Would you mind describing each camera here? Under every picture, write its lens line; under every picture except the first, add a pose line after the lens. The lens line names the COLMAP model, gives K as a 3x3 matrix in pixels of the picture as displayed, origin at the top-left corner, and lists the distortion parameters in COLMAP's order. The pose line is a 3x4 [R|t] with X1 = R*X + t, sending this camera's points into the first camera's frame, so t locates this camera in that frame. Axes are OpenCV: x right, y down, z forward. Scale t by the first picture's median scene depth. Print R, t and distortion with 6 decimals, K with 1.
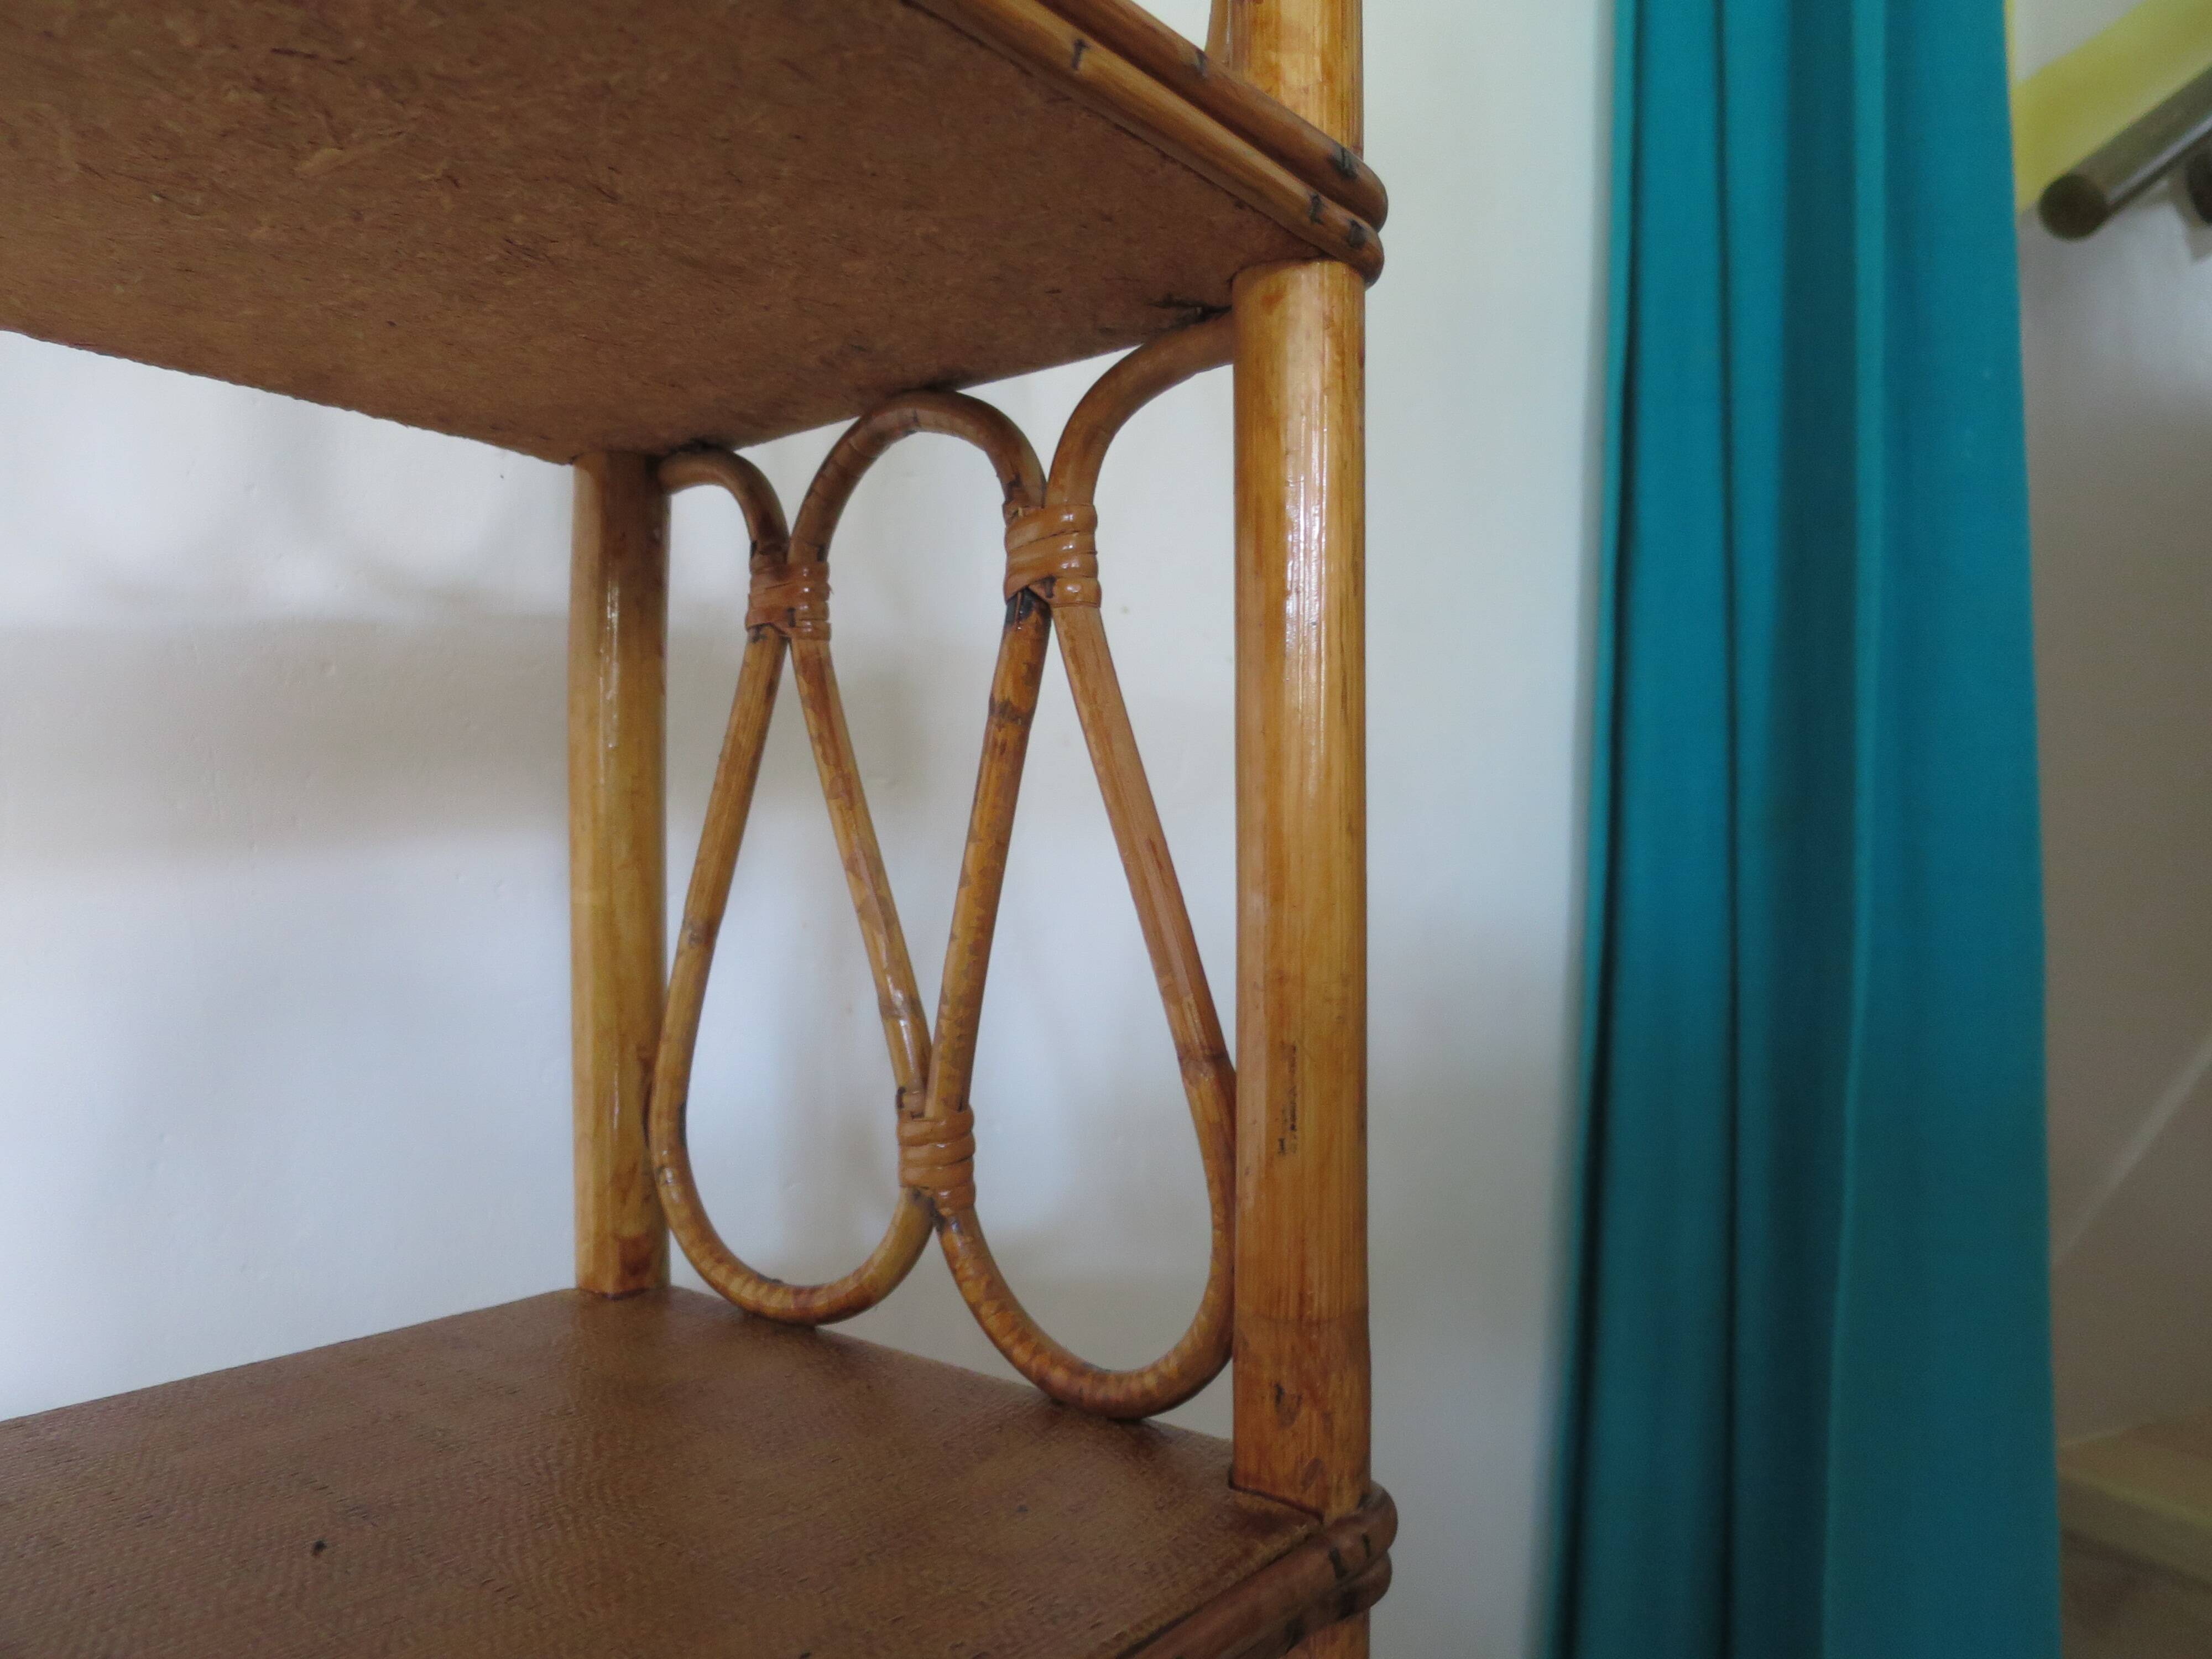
lens RADIAL K [[1597.5, 0, 1104.9], [0, 1597.5, 832.6], [0, 0, 1]] dist [-0.047458, 0.011288]
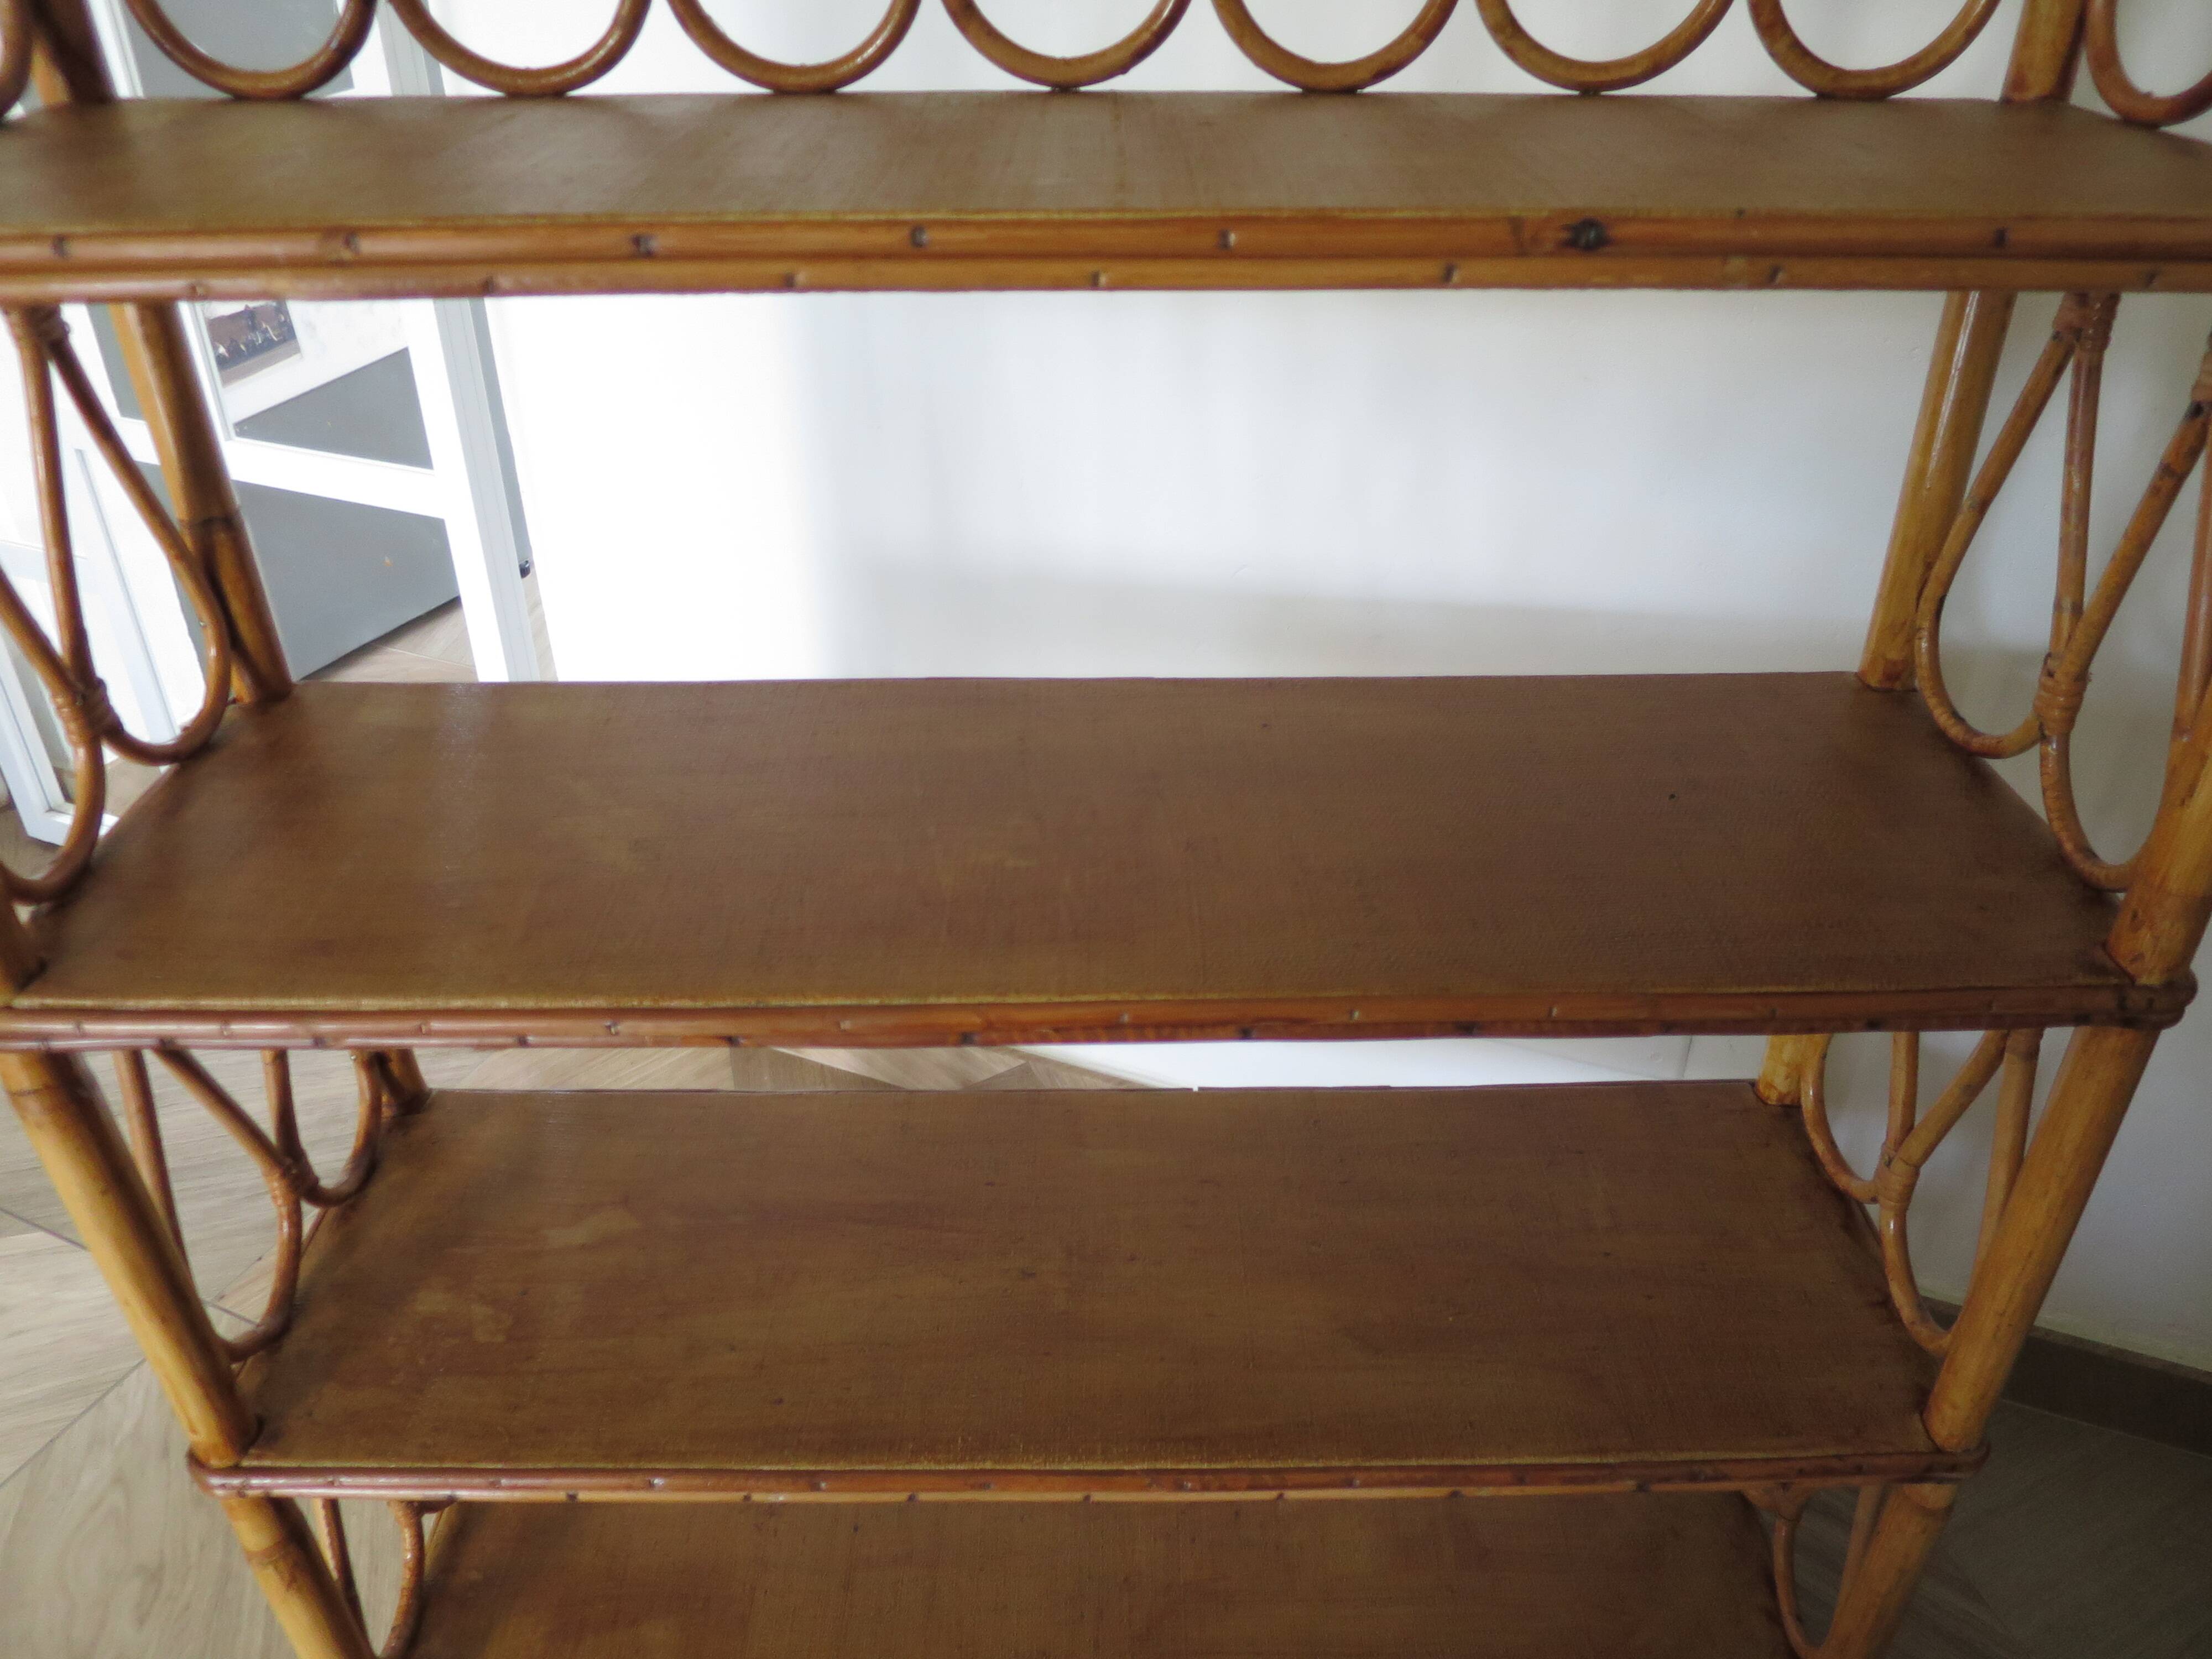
lens RADIAL K [[1597.5, 0, 1105.1], [0, 1597.5, 826.4], [0, 0, 1]] dist [-0.047458, 0.011288]
pose [[0.628609, 0.403693, -0.664743, 0.405072], [0.020331, 0.845909, 0.532940, -0.566061], [0.777456, -0.348525, 0.523538, -0.662285]]
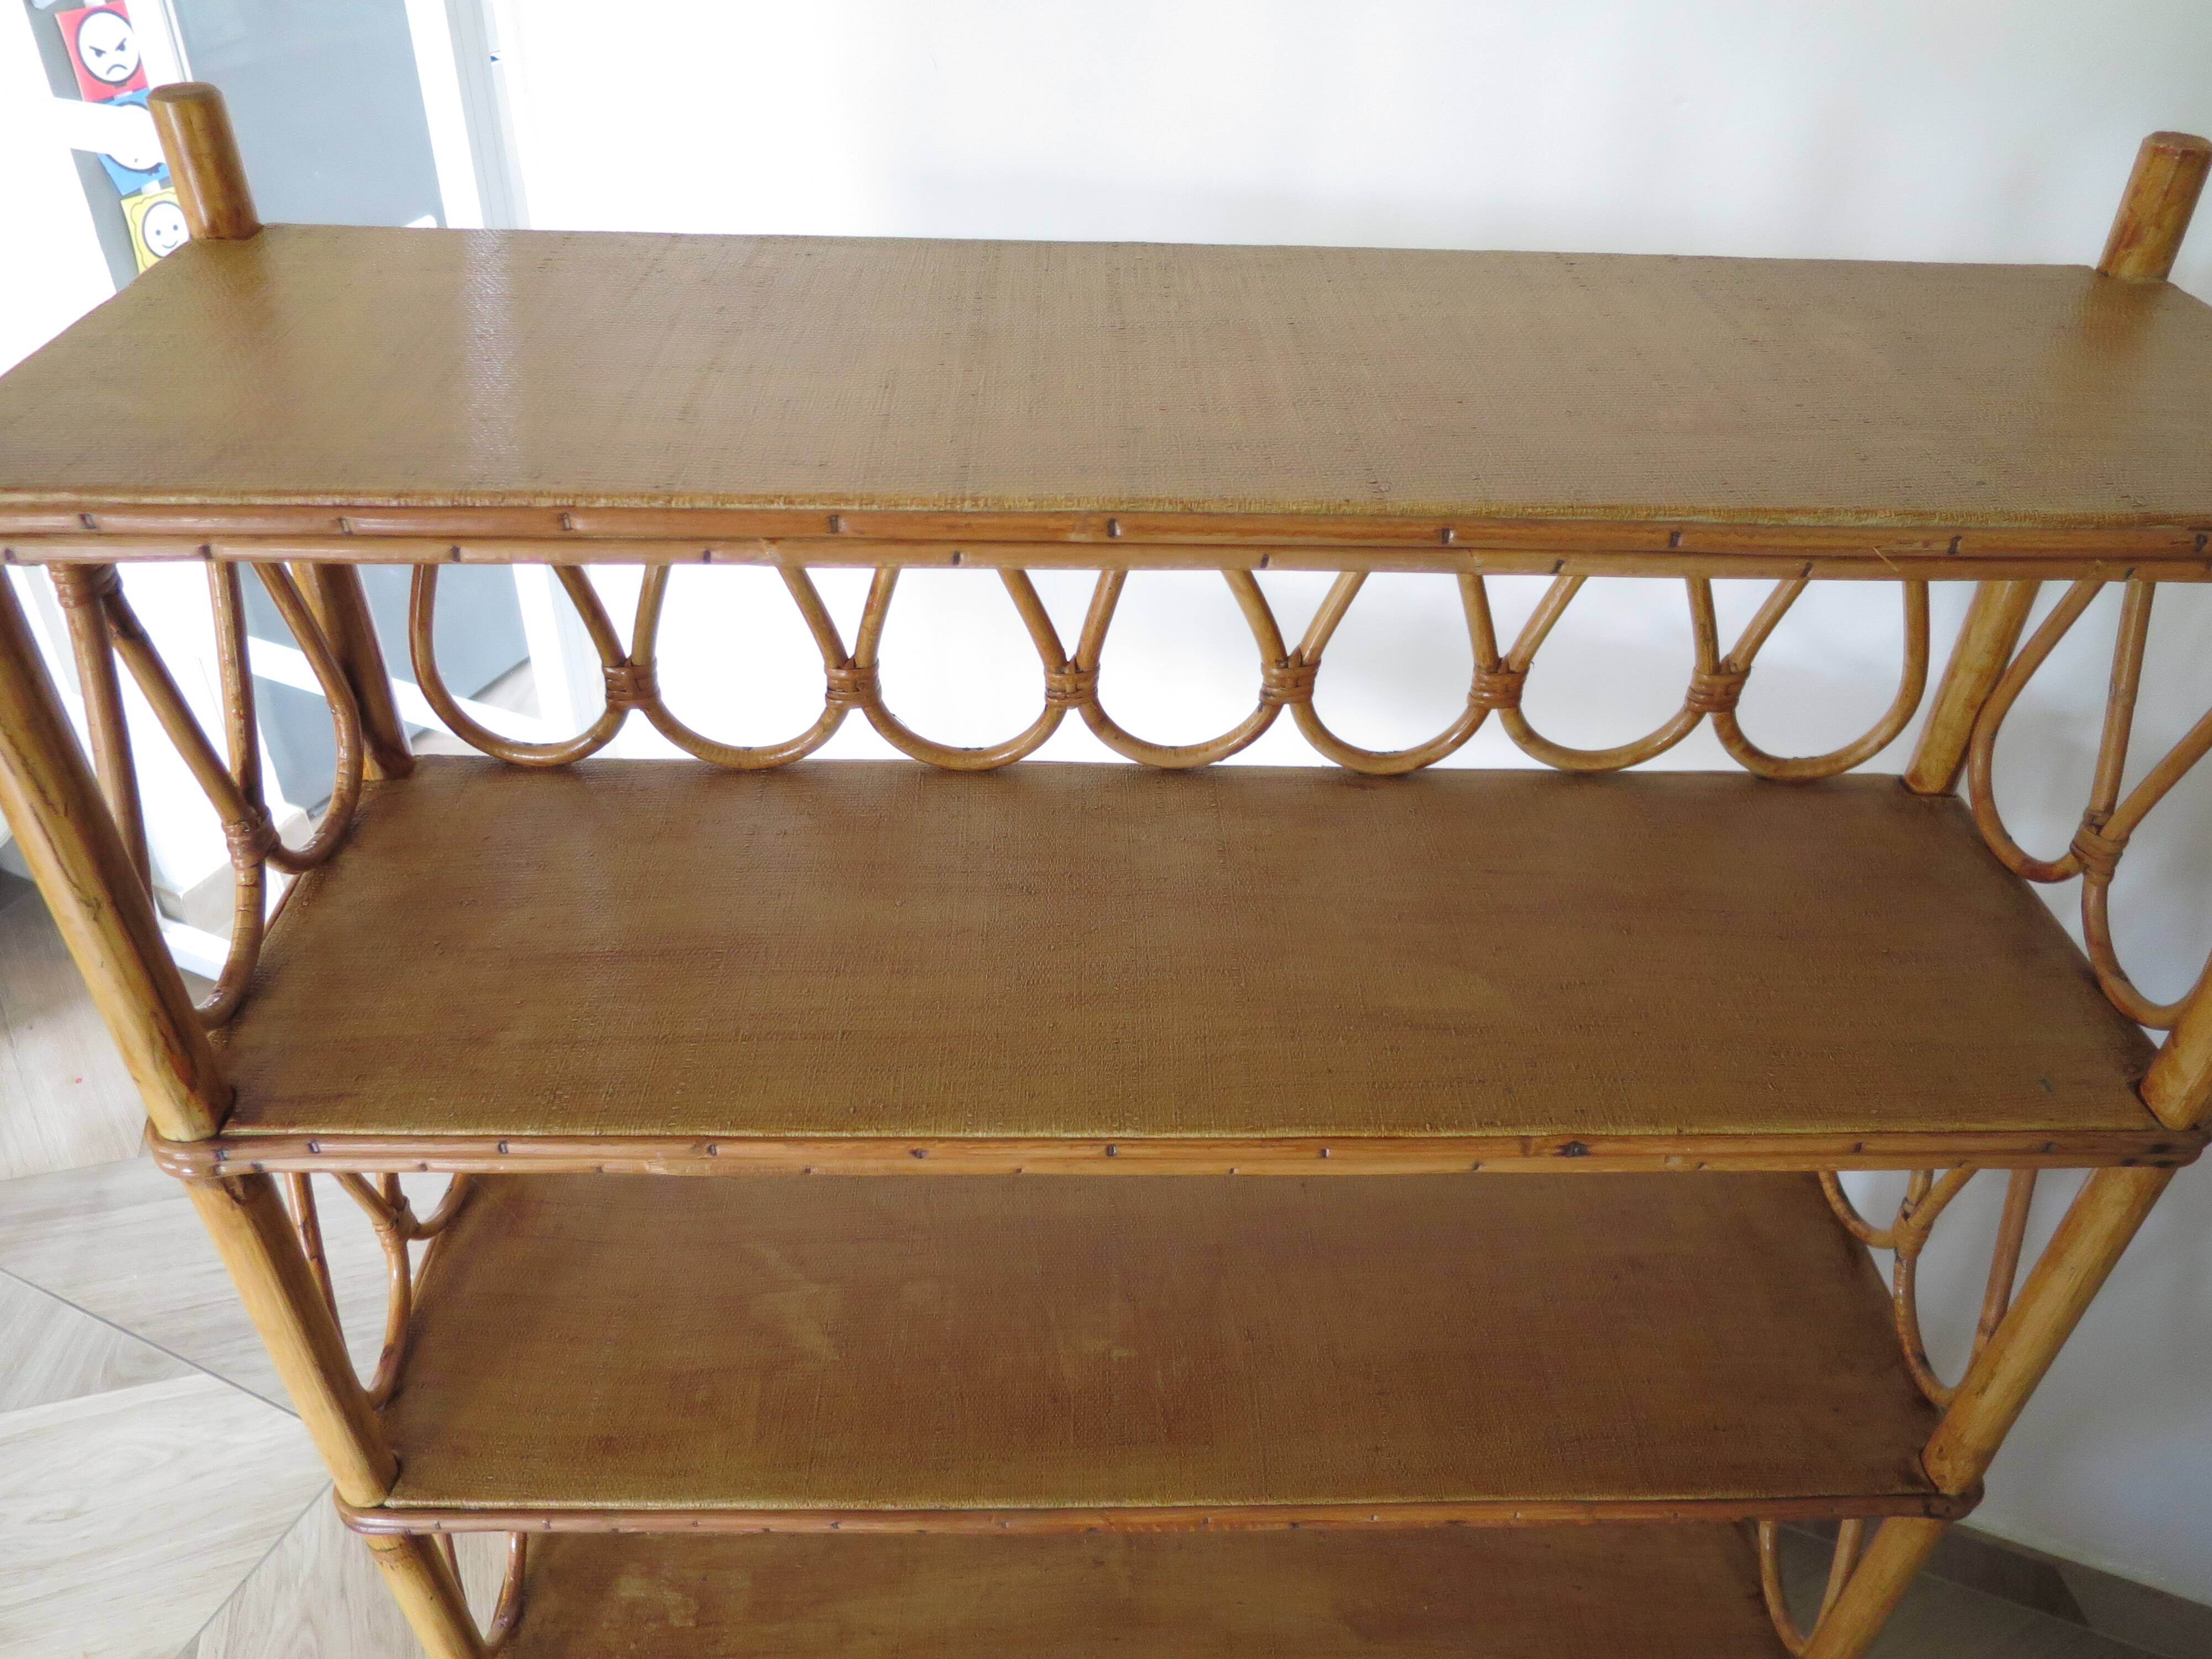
lens RADIAL K [[1597.5, 0, 1106.8], [0, 1597.5, 830.0], [0, 0, 1]] dist [-0.047458, 0.011288]
pose [[0.635354, 0.472927, -0.610463, 0.248255], [-0.012344, 0.796648, 0.604318, -1.497229], [0.772122, -0.376420, 0.511991, -0.735761]]
